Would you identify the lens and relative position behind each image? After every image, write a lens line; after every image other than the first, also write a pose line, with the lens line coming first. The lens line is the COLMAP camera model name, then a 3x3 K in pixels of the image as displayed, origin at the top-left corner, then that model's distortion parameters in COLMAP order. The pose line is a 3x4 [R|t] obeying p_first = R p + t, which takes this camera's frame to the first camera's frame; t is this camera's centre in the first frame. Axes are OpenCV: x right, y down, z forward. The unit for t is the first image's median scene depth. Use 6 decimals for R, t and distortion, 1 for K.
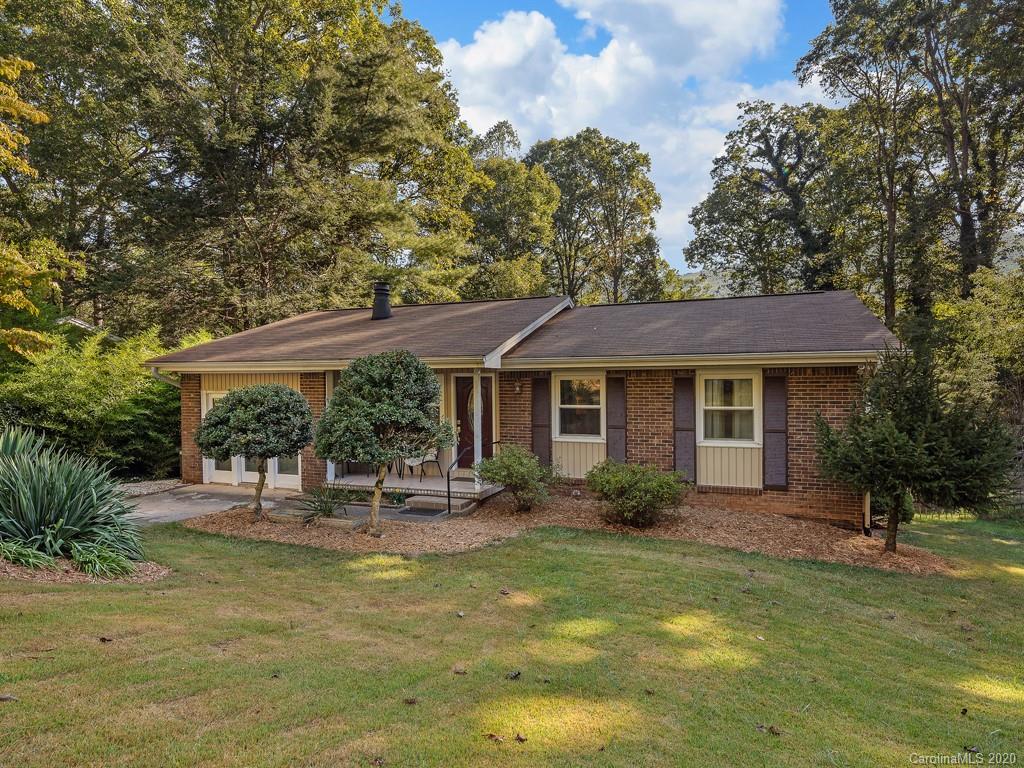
lens RADIAL K [[517.7, 0, 511.5], [0, 517.7, 405.9], [0, 0, 1]] dist [0.000333, -0.000127]
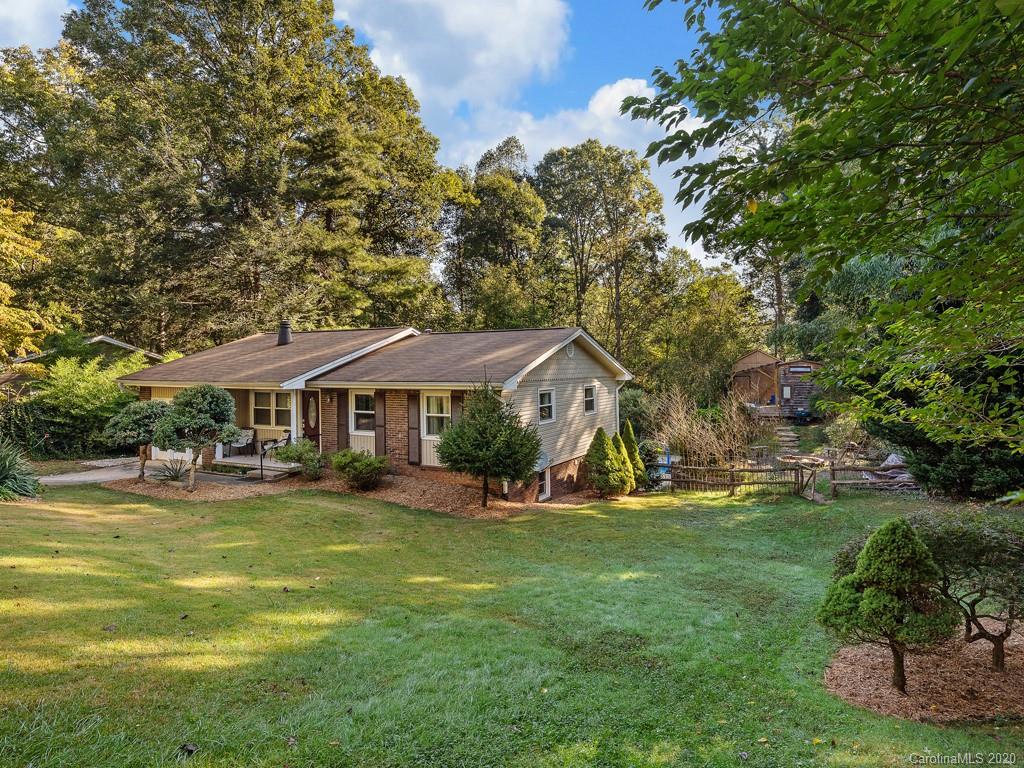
lens RADIAL K [[484.8, 0, 512.0], [0, 484.8, 384.0], [0, 0, 1]] dist [0.001981, 0.000351]
pose [[0.996640, -0.001167, -0.081901, 0.544423], [0.000459, 0.999962, -0.008669, -0.054878], [0.081908, 0.008602, 0.996603, -0.307456]]
